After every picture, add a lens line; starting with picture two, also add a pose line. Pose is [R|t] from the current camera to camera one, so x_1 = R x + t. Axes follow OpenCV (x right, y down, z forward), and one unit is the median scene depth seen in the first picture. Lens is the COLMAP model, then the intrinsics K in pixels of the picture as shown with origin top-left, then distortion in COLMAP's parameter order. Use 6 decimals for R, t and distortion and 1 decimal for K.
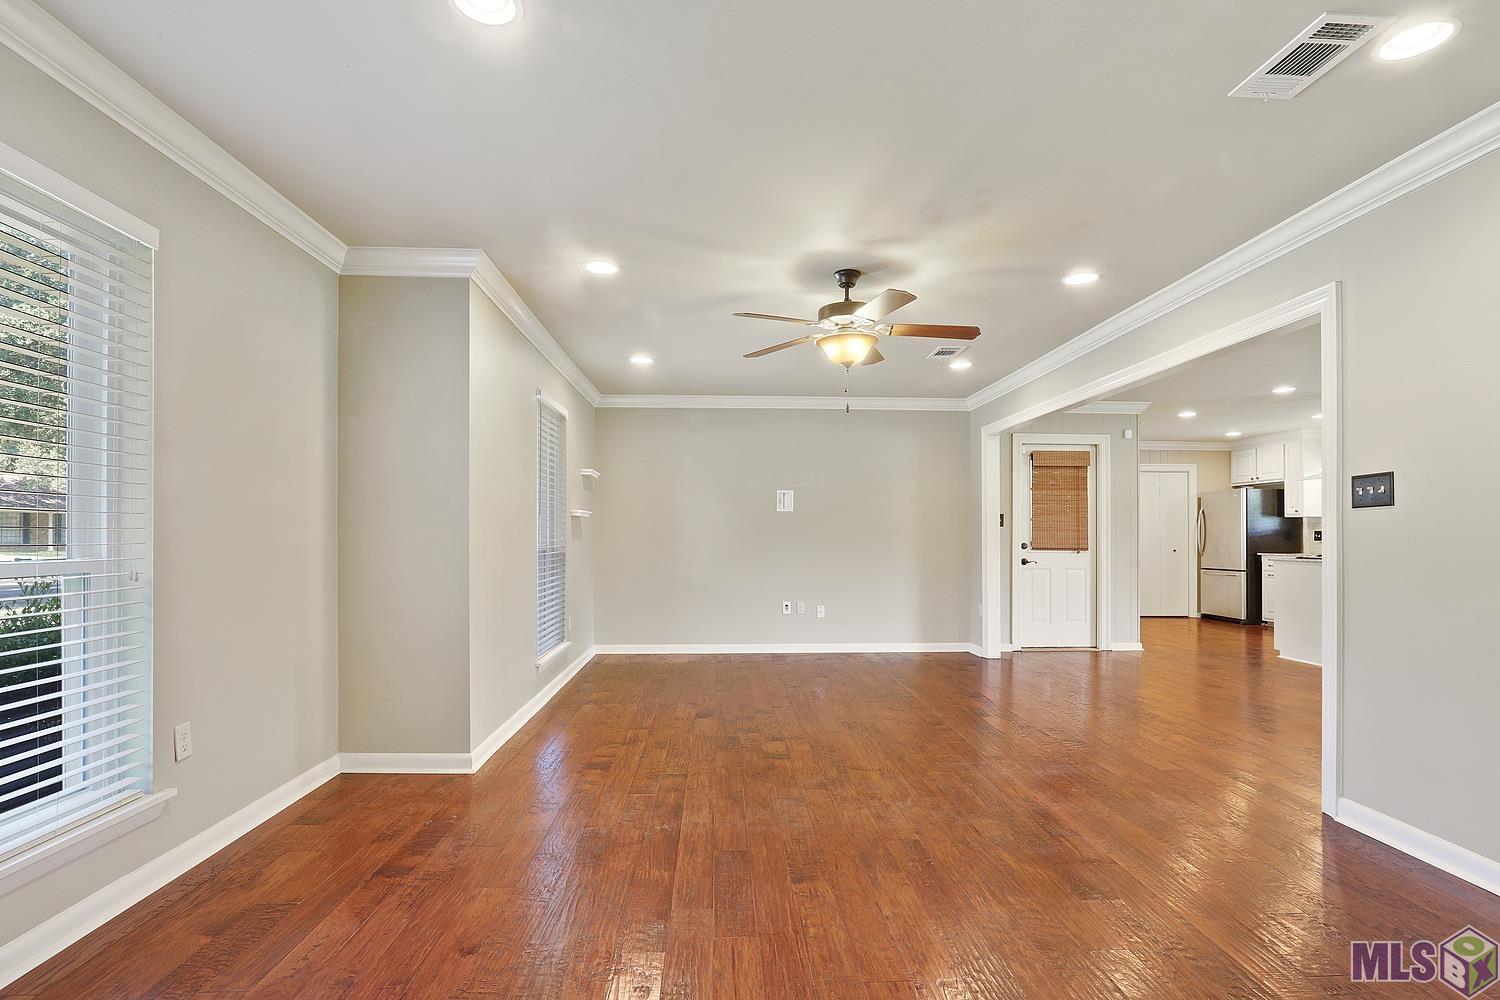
lens RADIAL K [[730.5, 0, 748.3], [0, 730.5, 538.0], [0, 0, 1]] dist [-0.015010, 0.000255]
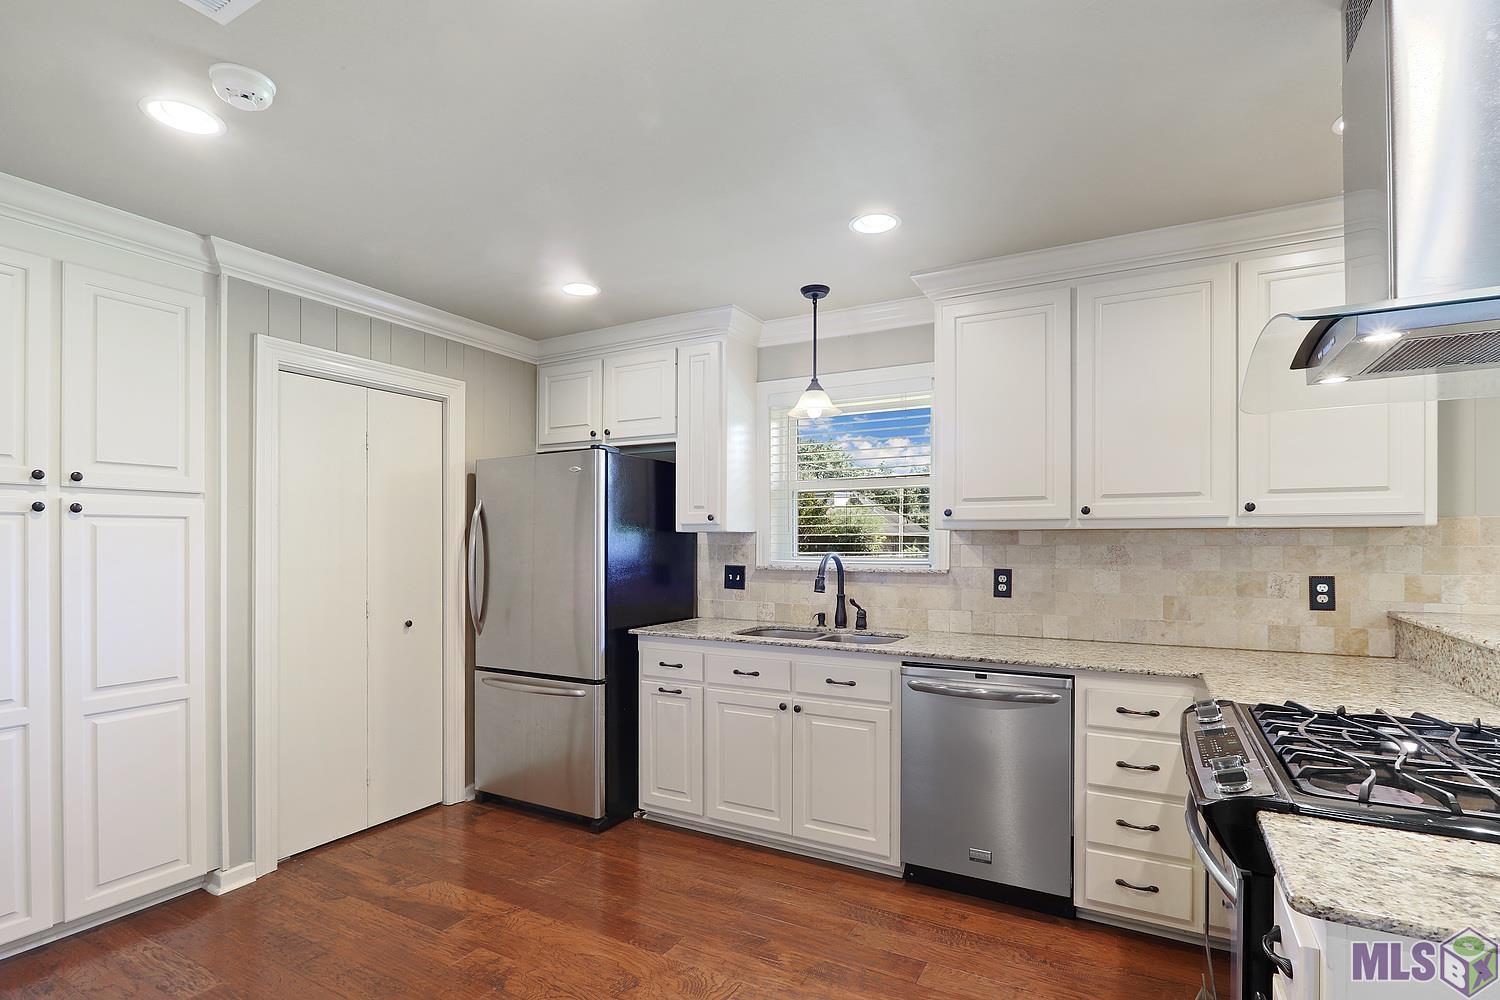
lens RADIAL K [[730.5, 0, 748.3], [0, 730.5, 538.0], [0, 0, 1]] dist [-0.015010, 0.000255]
pose [[0.522188, 0.002456, 0.852827, 0.532240], [0.003282, 0.999983, -0.004890, -0.029998], [-0.852824, 0.005352, 0.522171, 0.963435]]
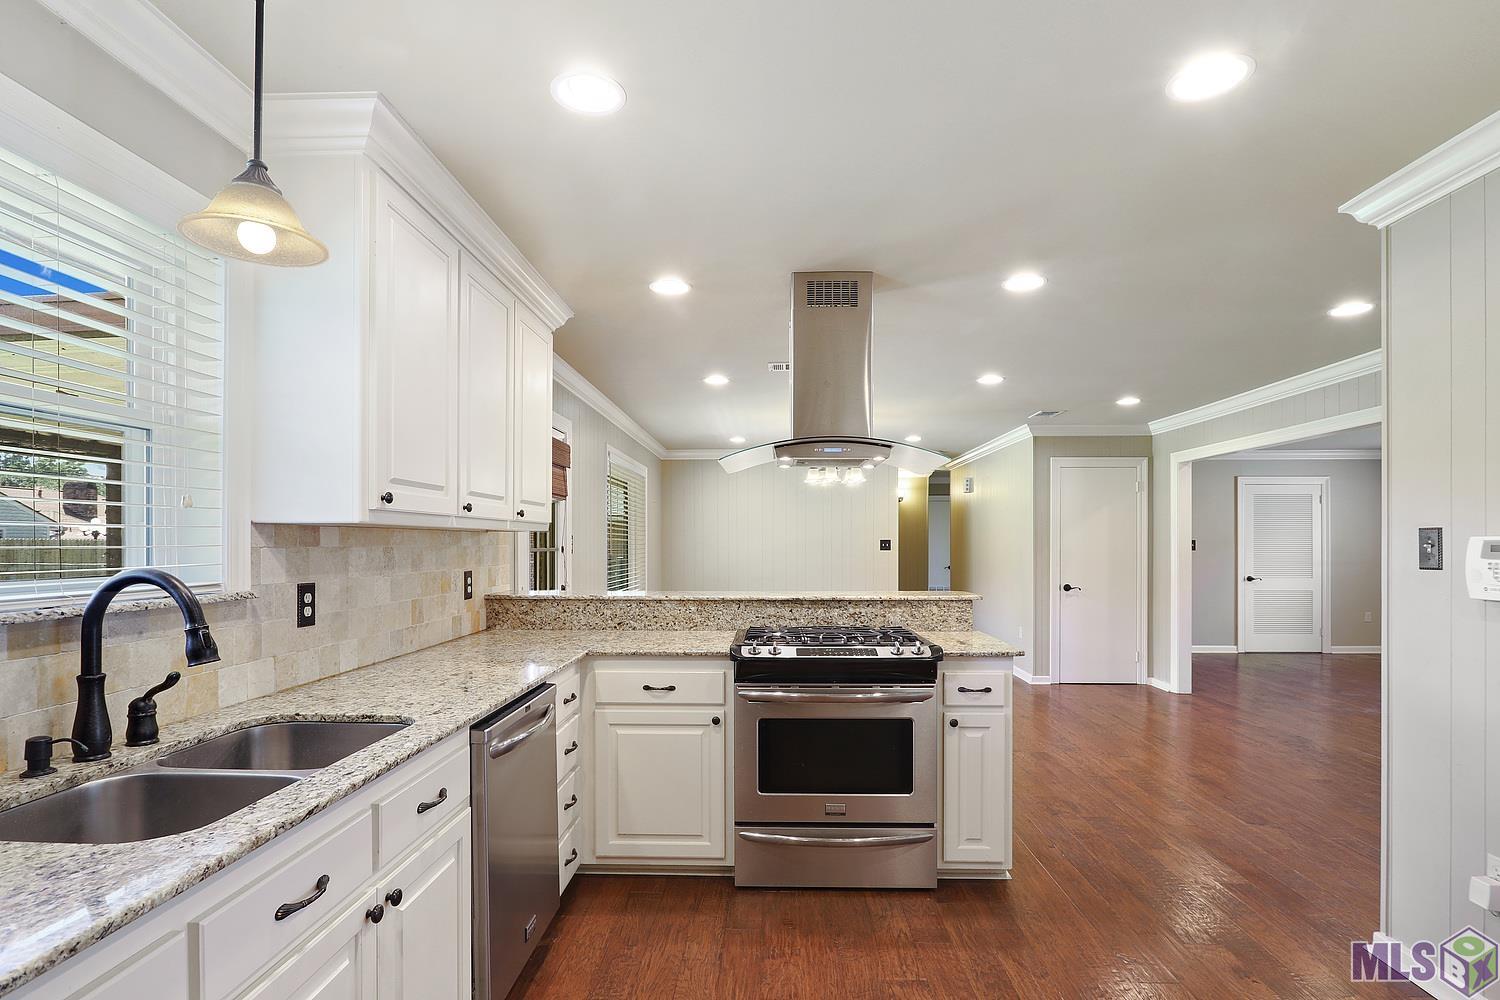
lens RADIAL K [[730.5, 0, 748.3], [0, 730.5, 538.0], [0, 0, 1]] dist [-0.015010, 0.000255]
pose [[-0.996290, -0.001333, 0.086045, 0.787744], [-0.001755, 0.999987, -0.004831, -0.030129], [-0.086038, -0.004964, -0.996280, 1.340894]]
